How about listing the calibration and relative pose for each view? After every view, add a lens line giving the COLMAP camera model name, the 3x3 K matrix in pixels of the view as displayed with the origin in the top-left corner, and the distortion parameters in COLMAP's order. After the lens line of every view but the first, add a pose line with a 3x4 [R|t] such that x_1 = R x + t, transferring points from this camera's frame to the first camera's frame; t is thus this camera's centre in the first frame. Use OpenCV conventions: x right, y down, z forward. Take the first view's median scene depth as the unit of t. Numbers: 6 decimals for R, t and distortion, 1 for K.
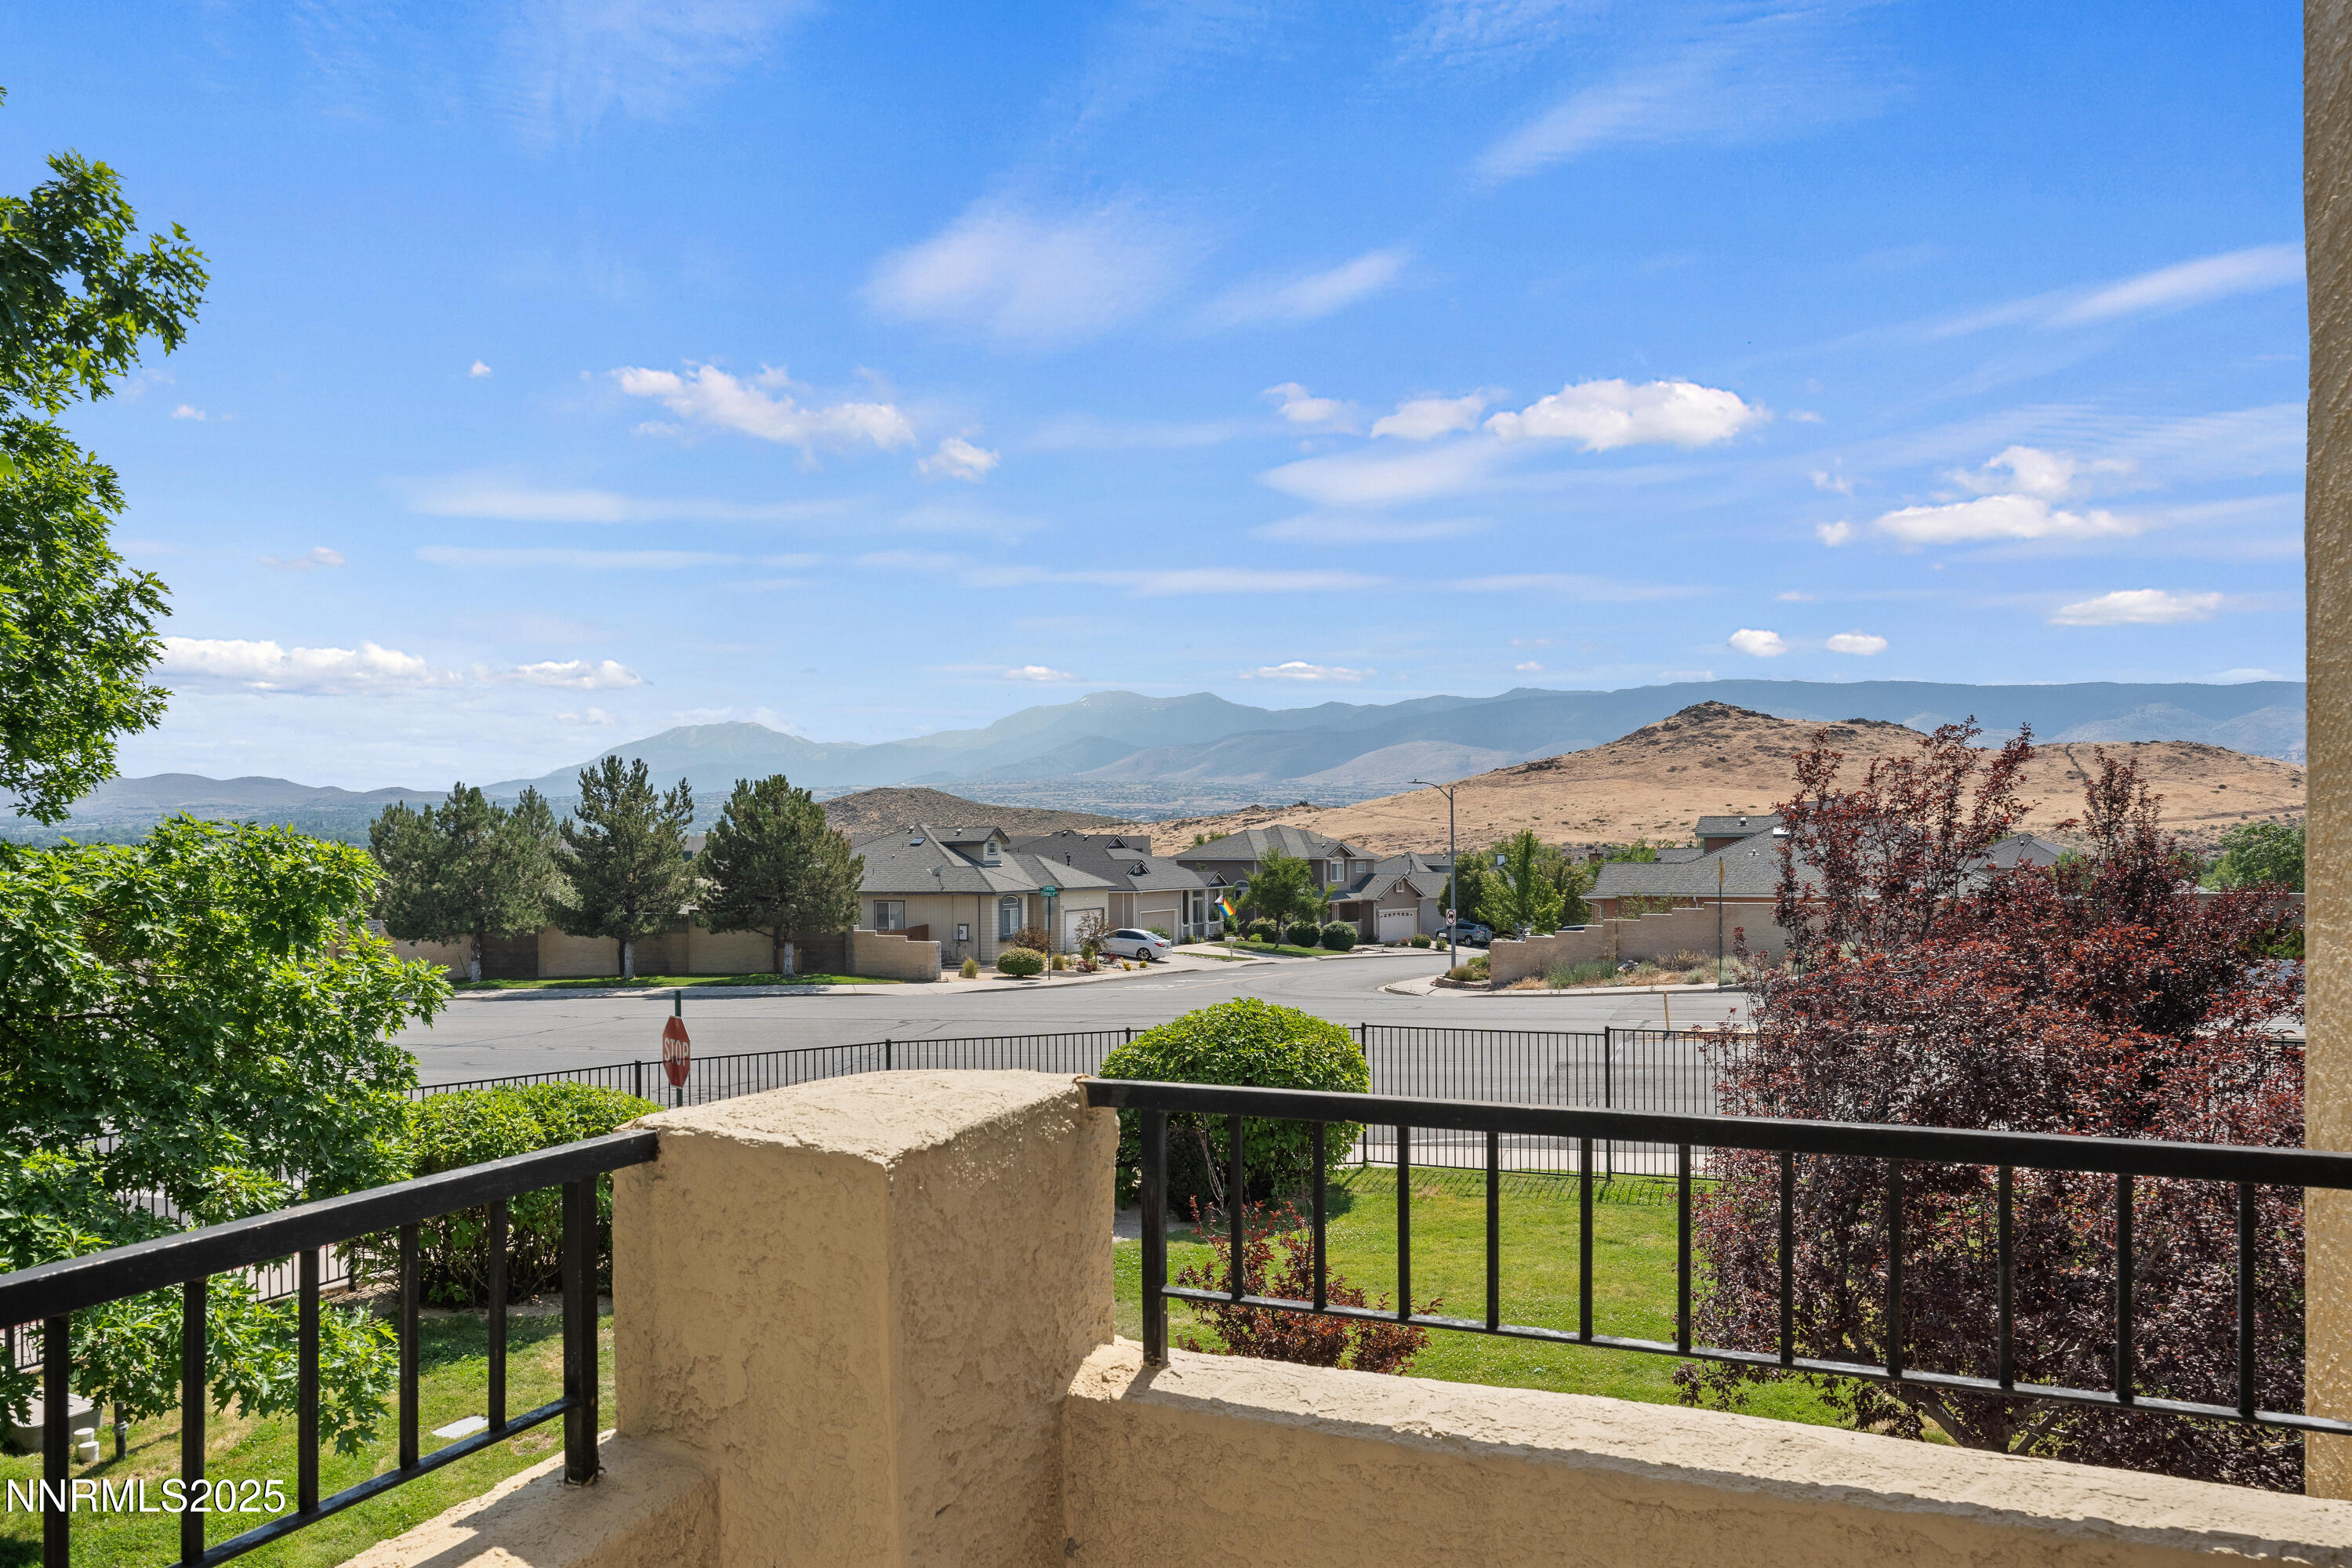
lens RADIAL K [[1605.2, 0, 1167.0], [0, 1605.2, 796.8], [0, 0, 1]] dist [0.004895, 0.001075]
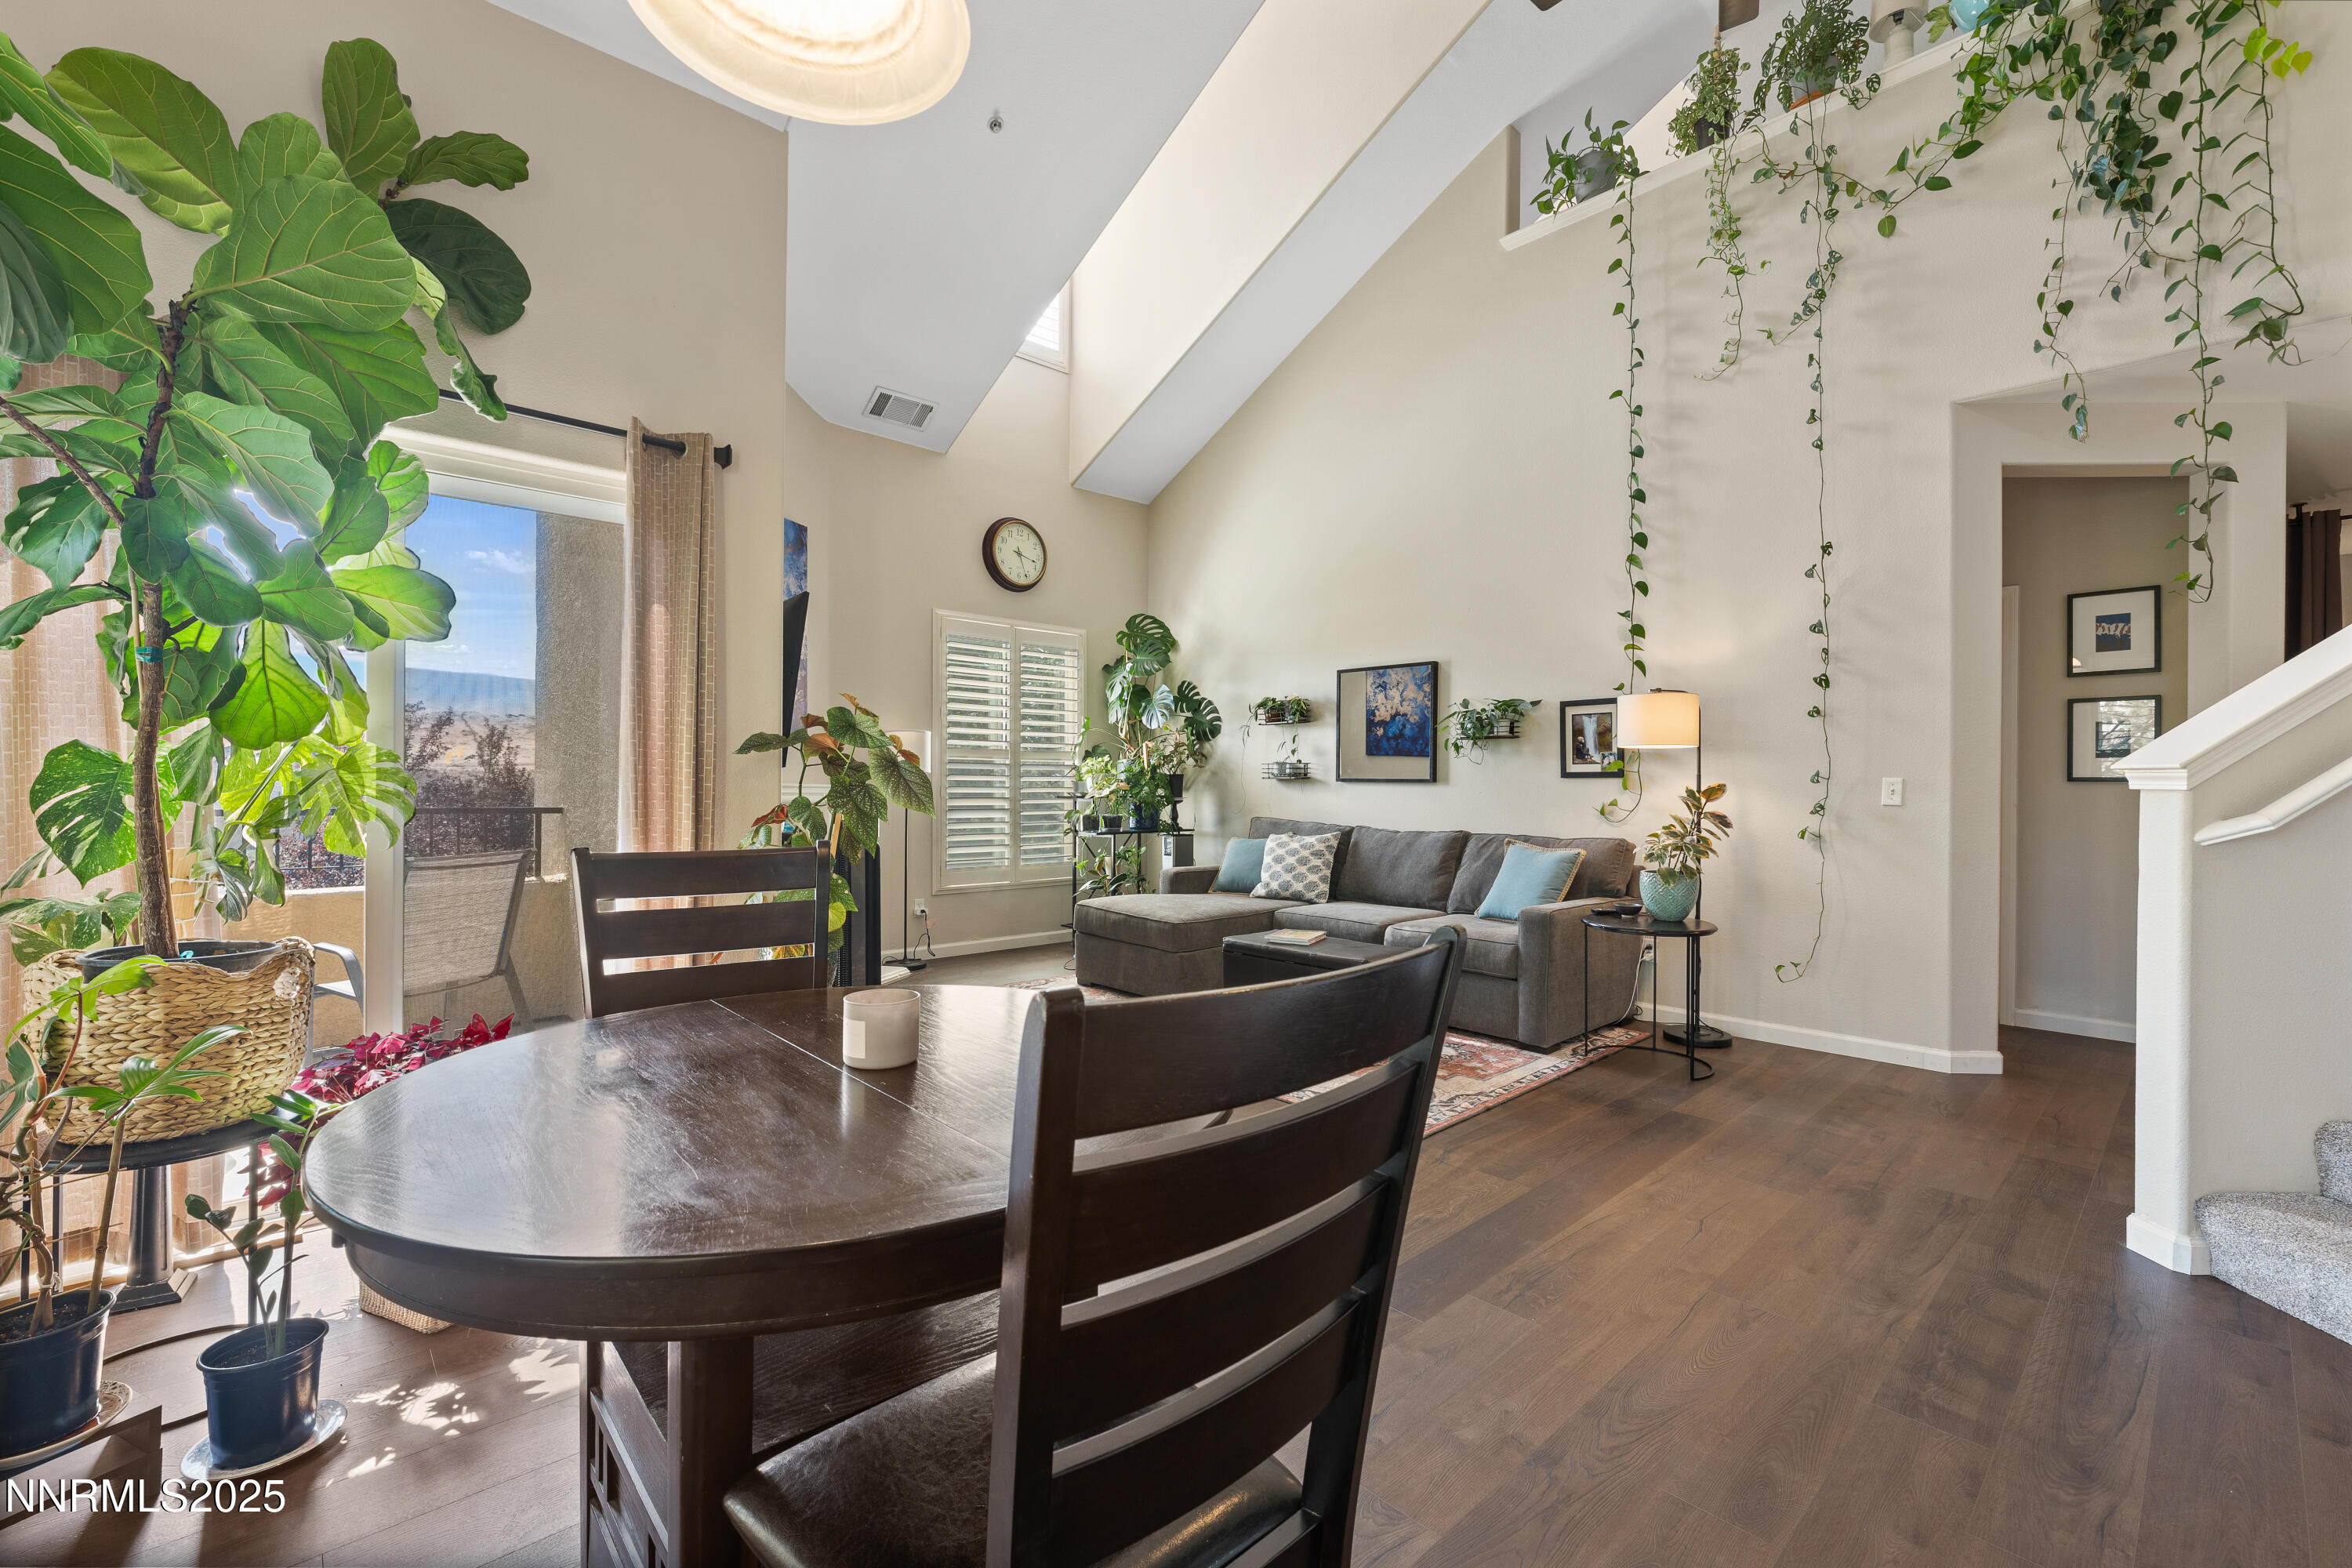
lens RADIAL K [[964.4, 0, 1179.5], [0, 964.4, 788.1], [0, 0, 1]] dist [-0.001665, -0.000087]
pose [[0.407425, 0.003105, 0.913233, -0.140502], [-0.039017, 0.999140, 0.014010, 0.003996], [-0.912405, -0.041340, 0.407196, -0.239993]]
